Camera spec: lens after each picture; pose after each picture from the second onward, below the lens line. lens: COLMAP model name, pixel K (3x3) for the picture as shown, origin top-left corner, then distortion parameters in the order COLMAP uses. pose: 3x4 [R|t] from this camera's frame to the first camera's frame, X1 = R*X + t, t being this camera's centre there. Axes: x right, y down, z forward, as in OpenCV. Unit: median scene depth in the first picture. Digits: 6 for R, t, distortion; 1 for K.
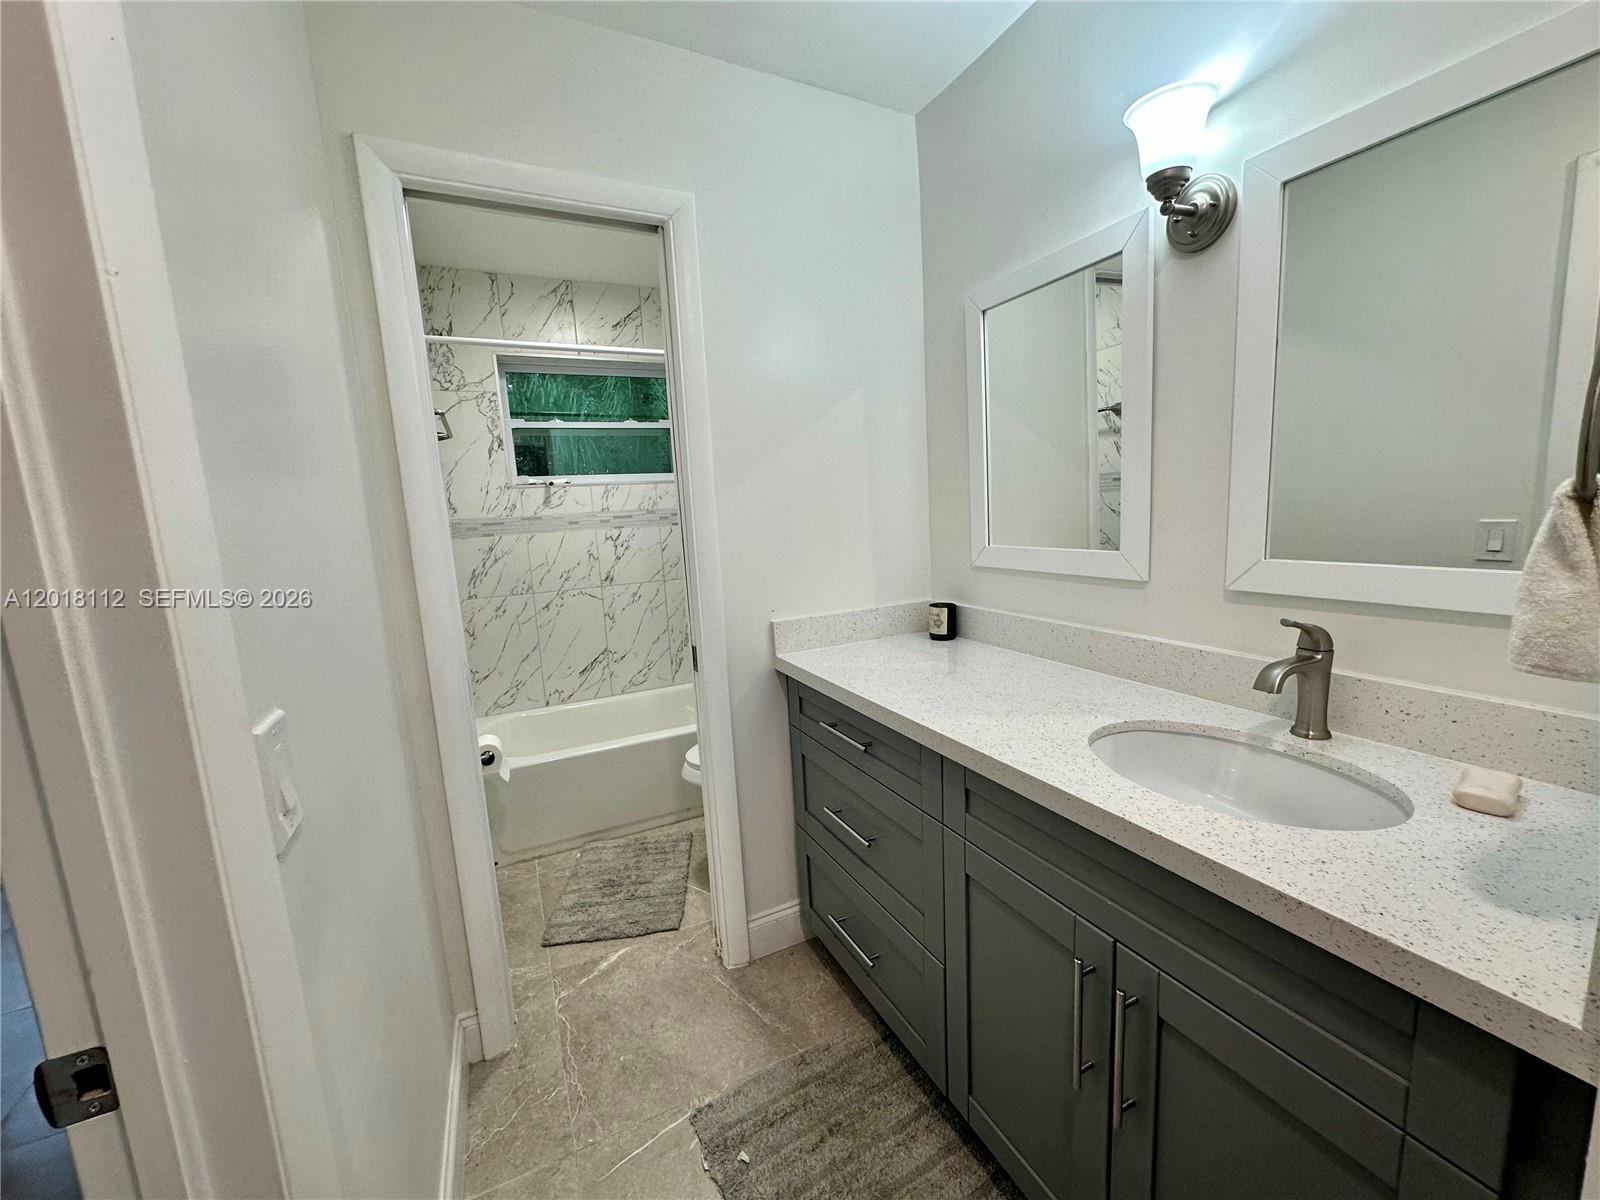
lens RADIAL K [[636.9, 0, 799.6], [0, 636.9, 599.0], [0, 0, 1]] dist [-0.001885, 0.000089]
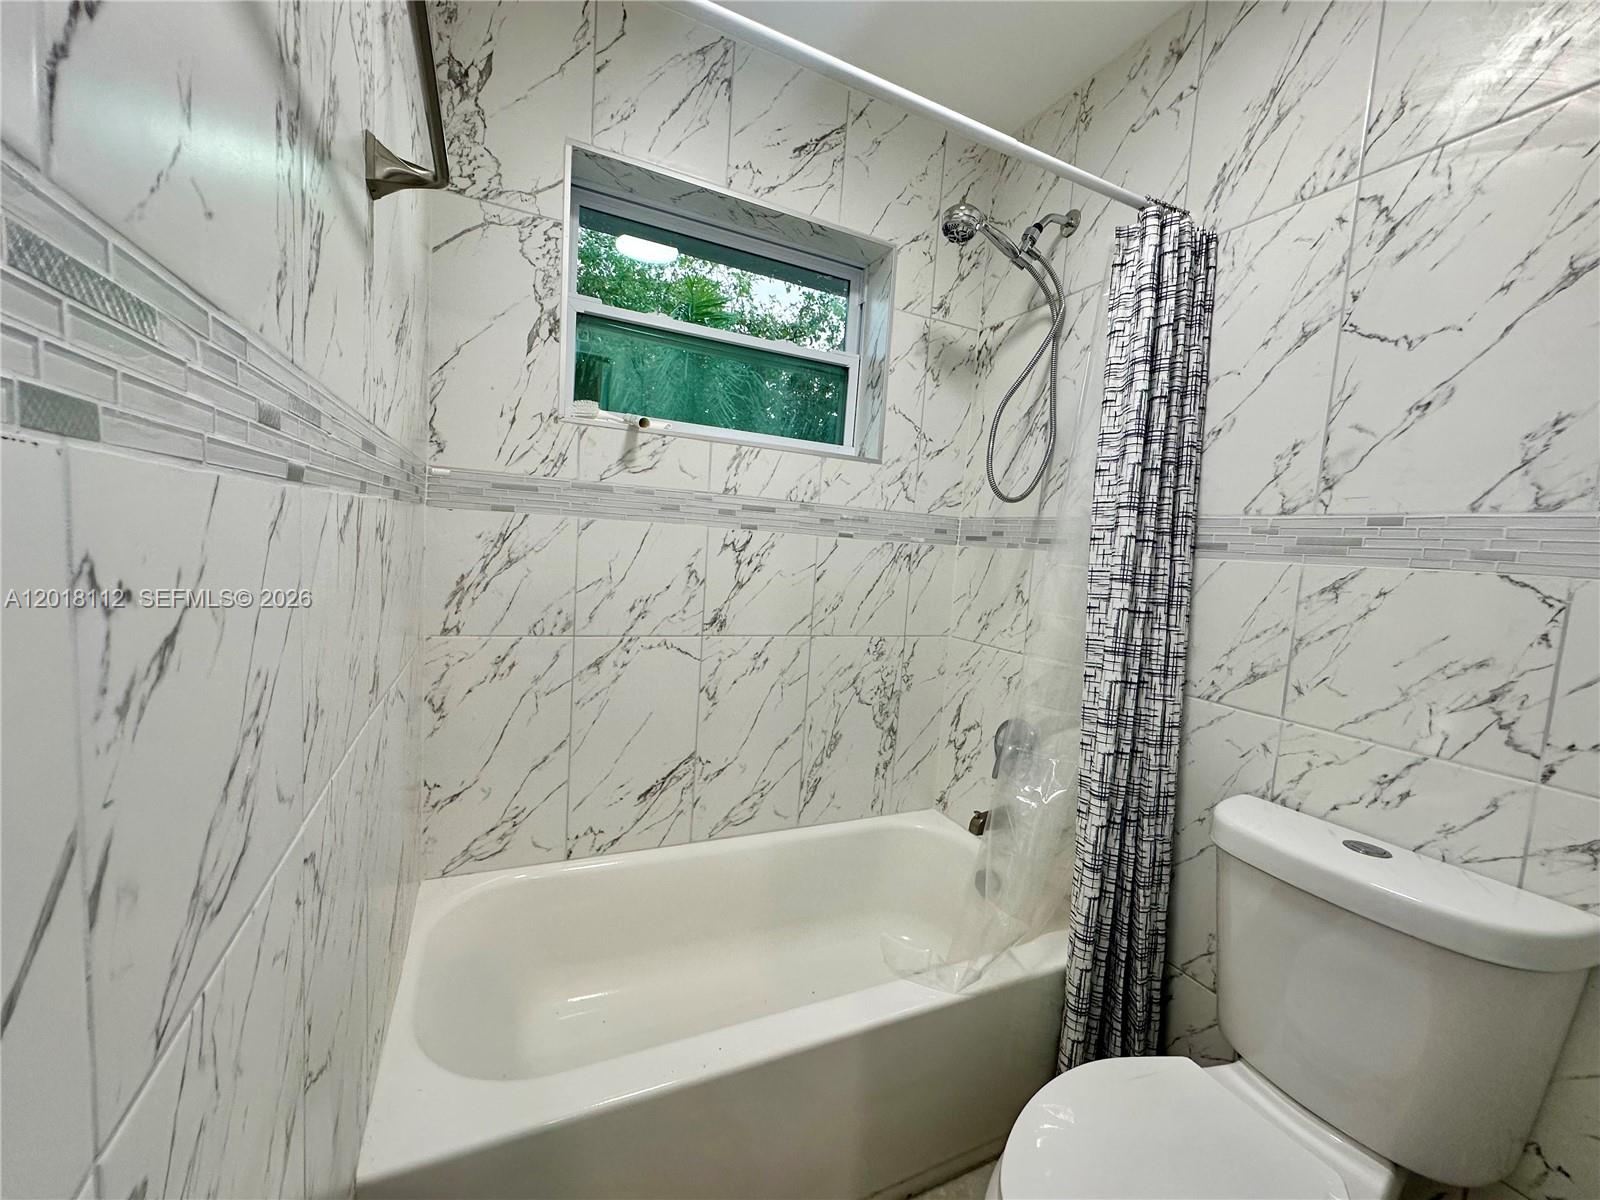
lens RADIAL K [[636.9, 0, 800.6], [0, 636.9, 599.6], [0, 0, 1]] dist [-0.001885, 0.000089]
pose [[0.992972, 0.118292, 0.003797, -0.242685], [-0.117850, 0.991202, -0.060250, -0.027398], [-0.010890, 0.059380, 0.998176, 0.488424]]
